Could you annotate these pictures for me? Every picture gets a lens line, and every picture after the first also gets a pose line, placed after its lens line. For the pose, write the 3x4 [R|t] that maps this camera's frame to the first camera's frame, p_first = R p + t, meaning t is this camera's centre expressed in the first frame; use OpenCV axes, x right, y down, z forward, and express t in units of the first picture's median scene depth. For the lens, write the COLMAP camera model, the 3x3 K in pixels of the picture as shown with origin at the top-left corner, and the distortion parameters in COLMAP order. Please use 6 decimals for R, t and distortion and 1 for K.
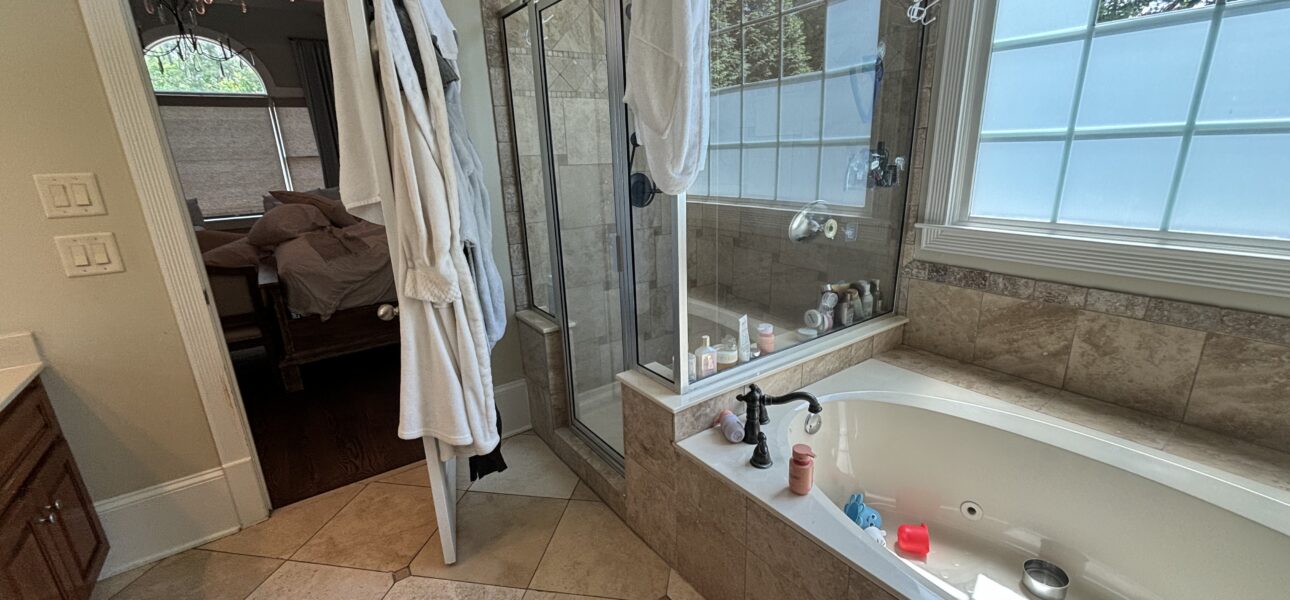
lens RADIAL K [[514.8, 0, 647.5], [0, 514.8, 305.6], [0, 0, 1]] dist [0.001606, 0.000144]
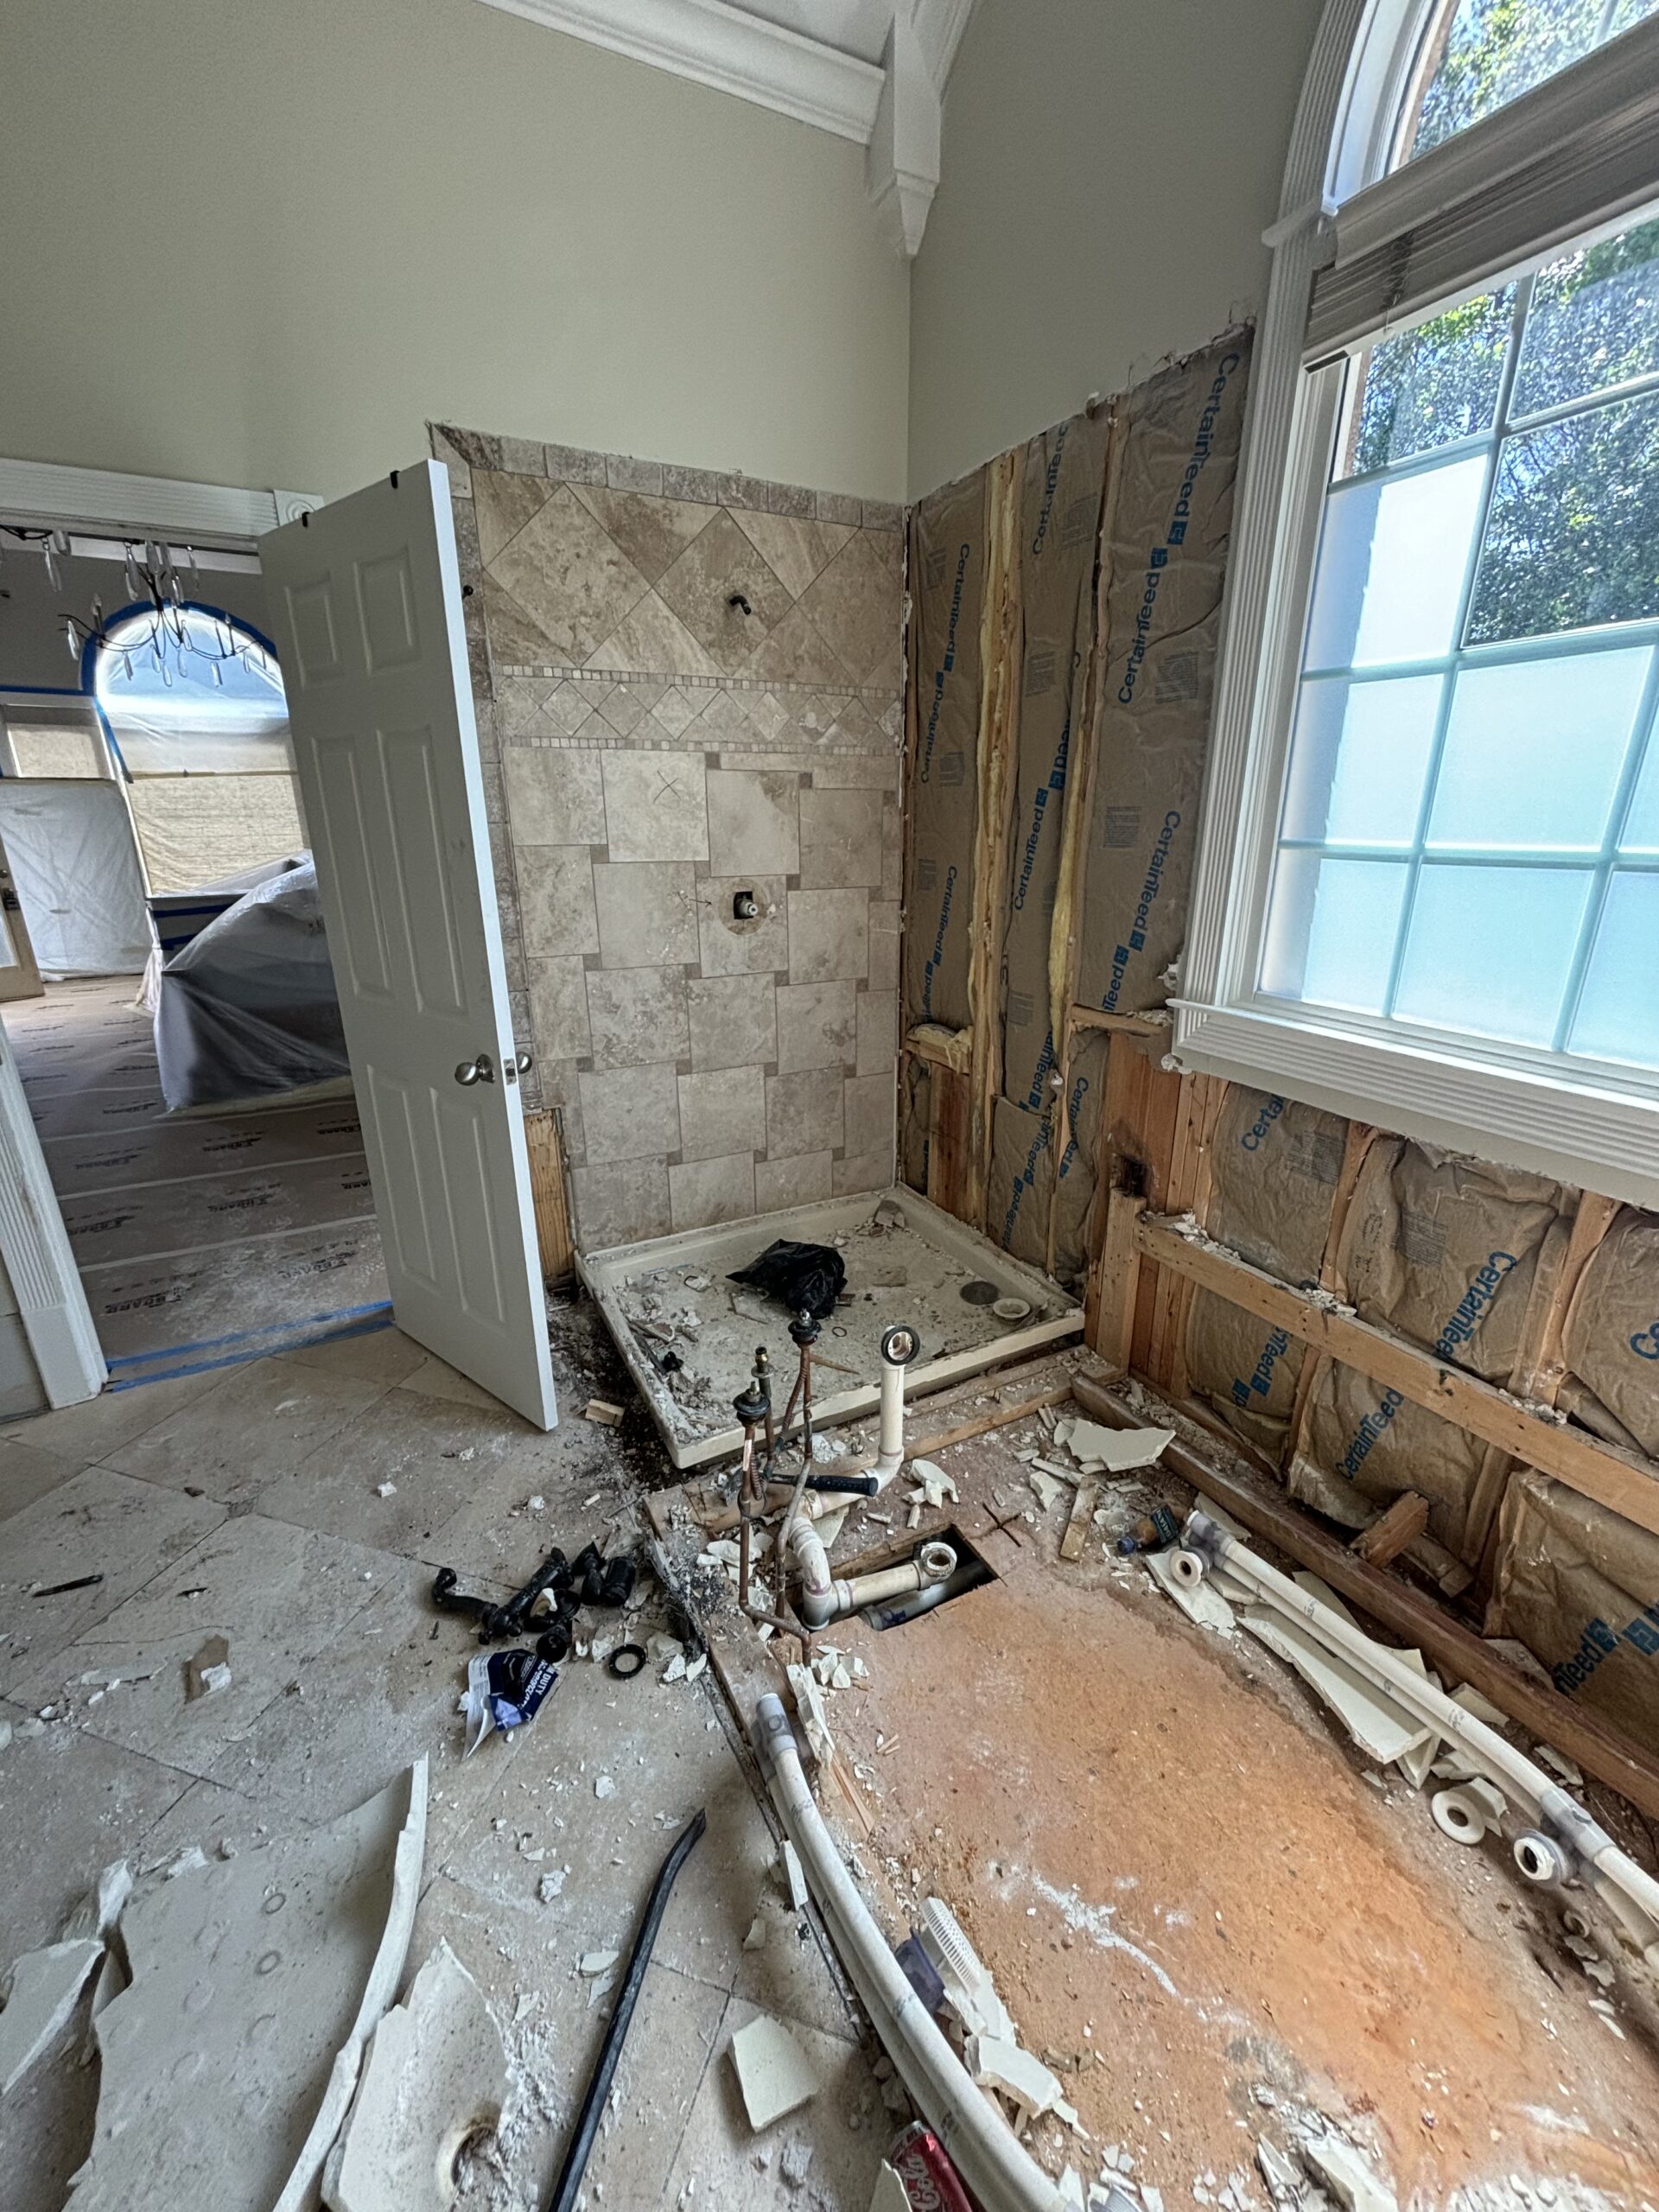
lens RADIAL K [[892.7, 0, 834.7], [0, 892.7, 1103.1], [0, 0, 1]] dist [-0.002241, 0.000266]
pose [[0.989422, 0.071763, -0.126071, 0.275888], [-0.068586, 0.997213, 0.029373, -0.048646], [0.127827, -0.020415, 0.991586, 0.007934]]
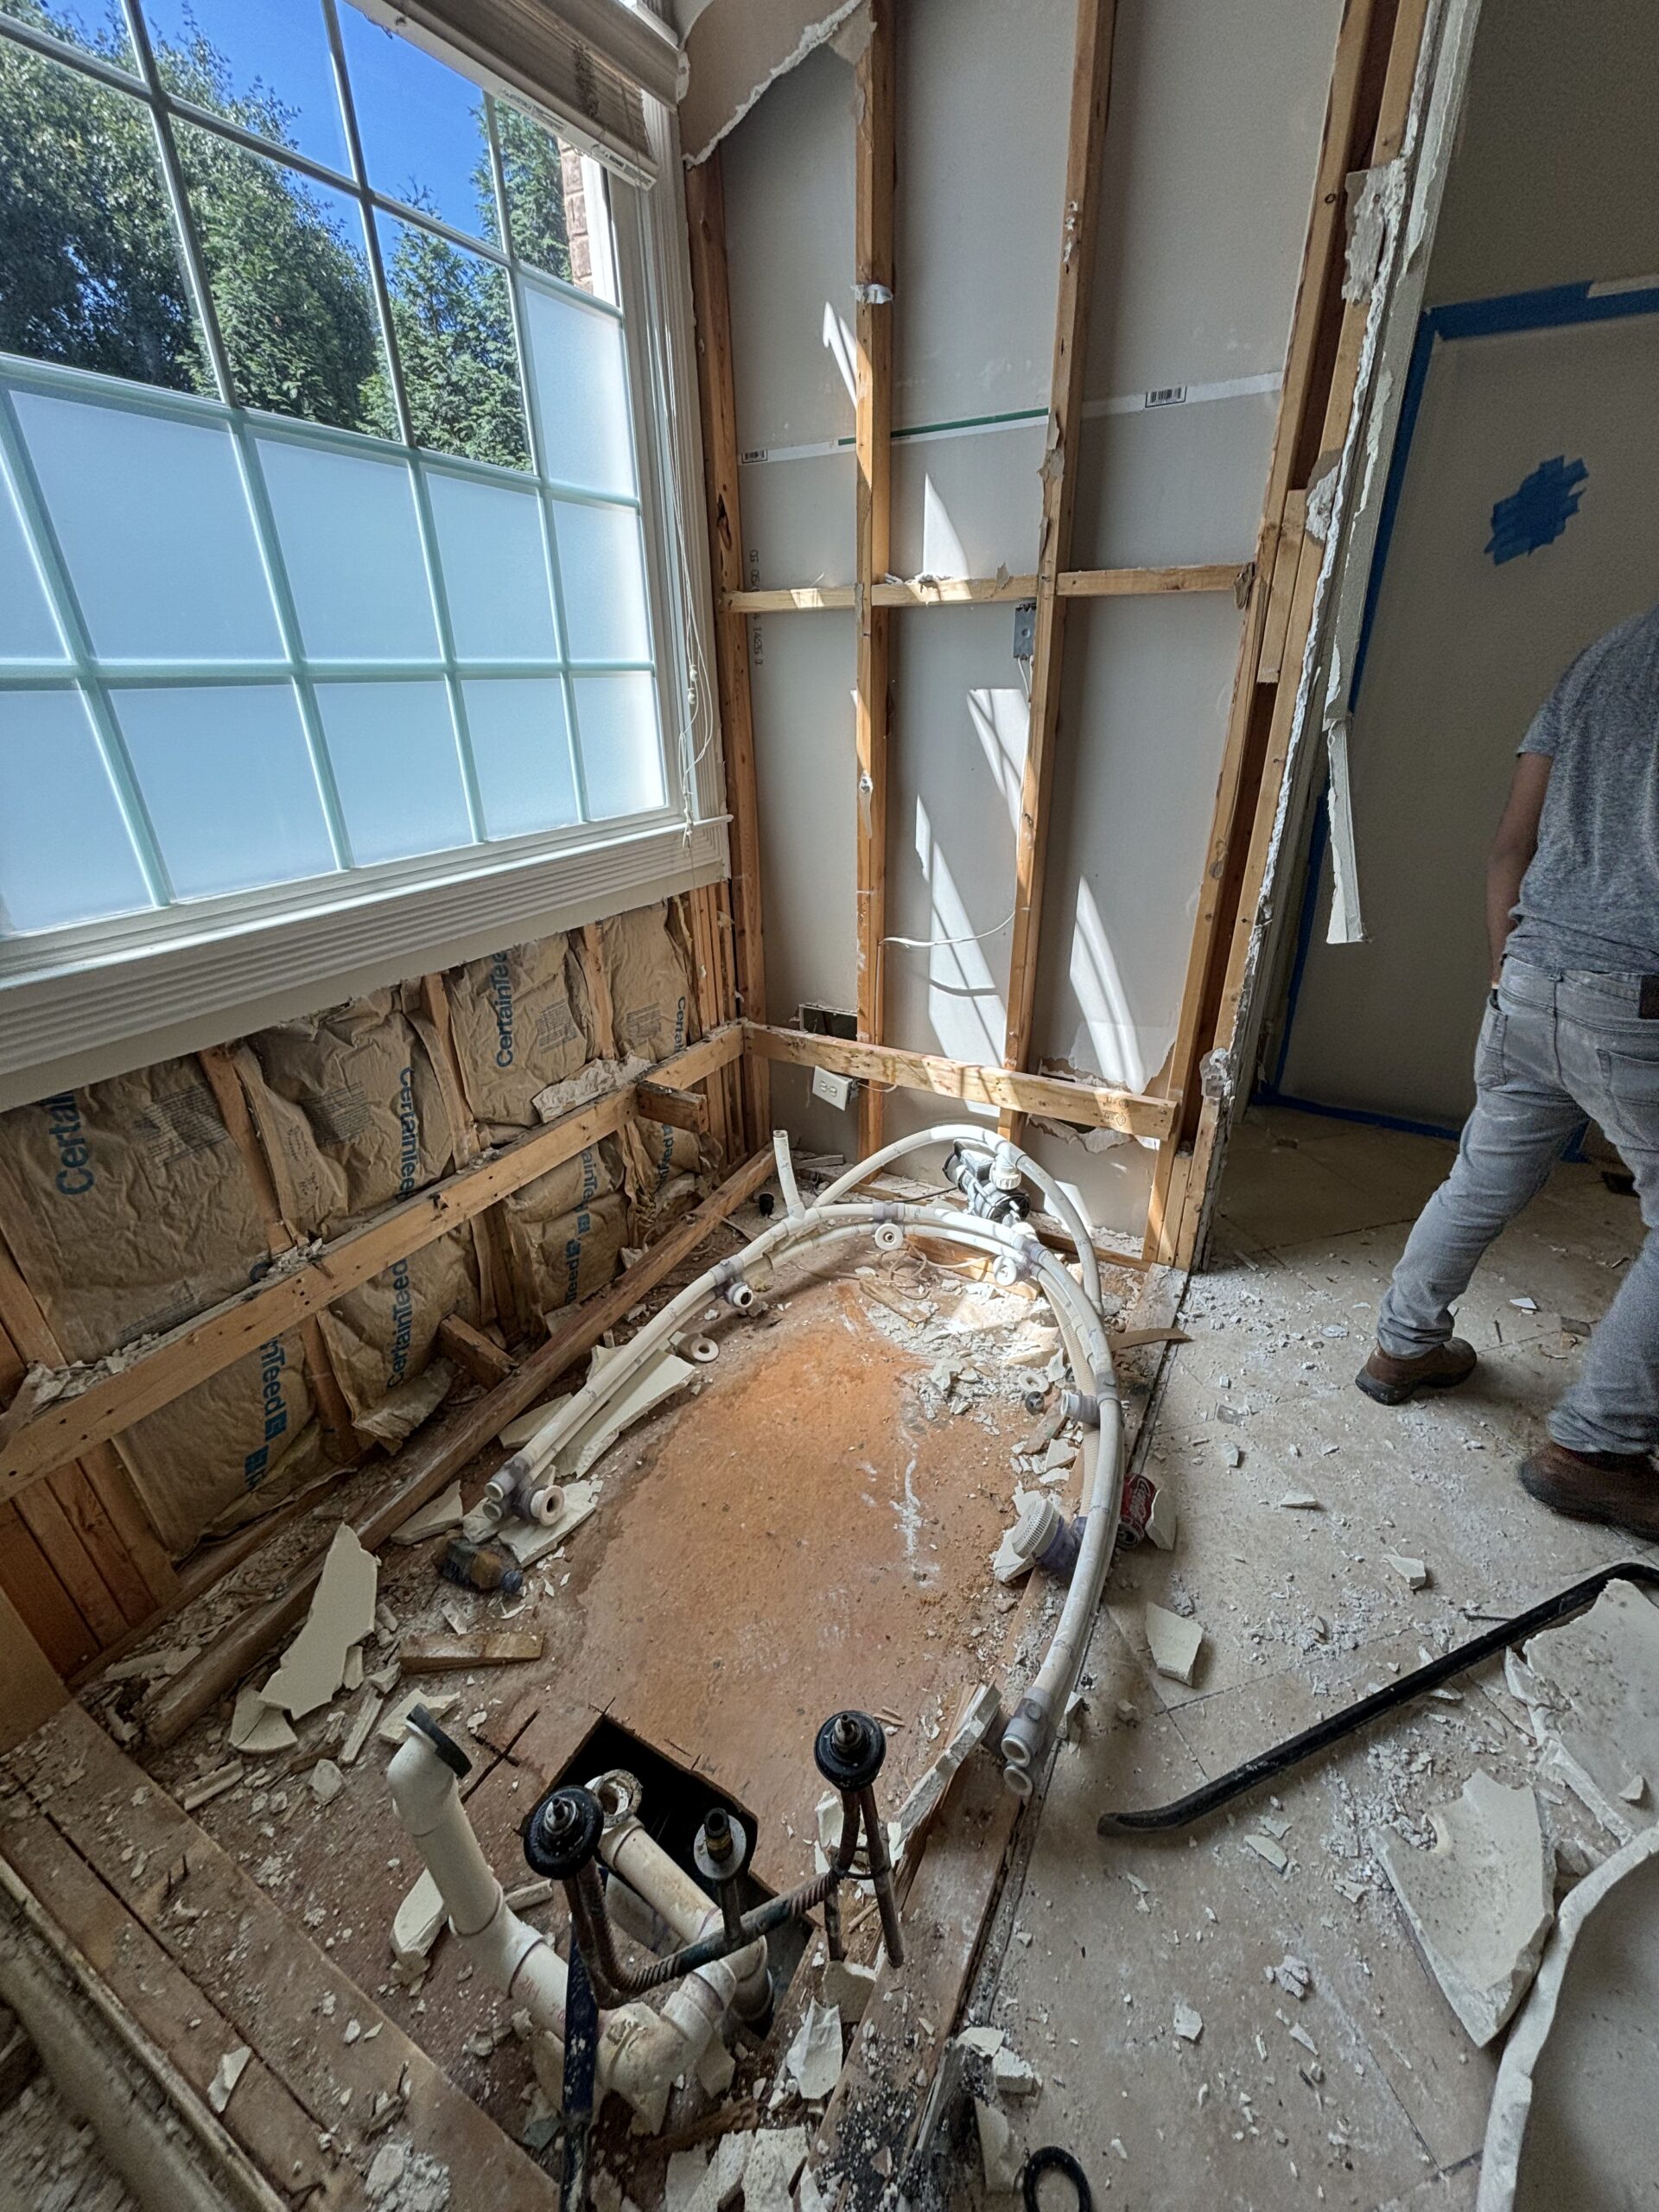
lens RADIAL K [[892.7, 0, 834.7], [0, 892.7, 1103.1], [0, 0, 1]] dist [-0.002241, 0.000266]
pose [[-0.426732, -0.357669, 0.830646, -0.051435], [0.290092, 0.815805, 0.500309, -0.186143], [-0.856590, 0.454462, -0.244373, 0.632552]]
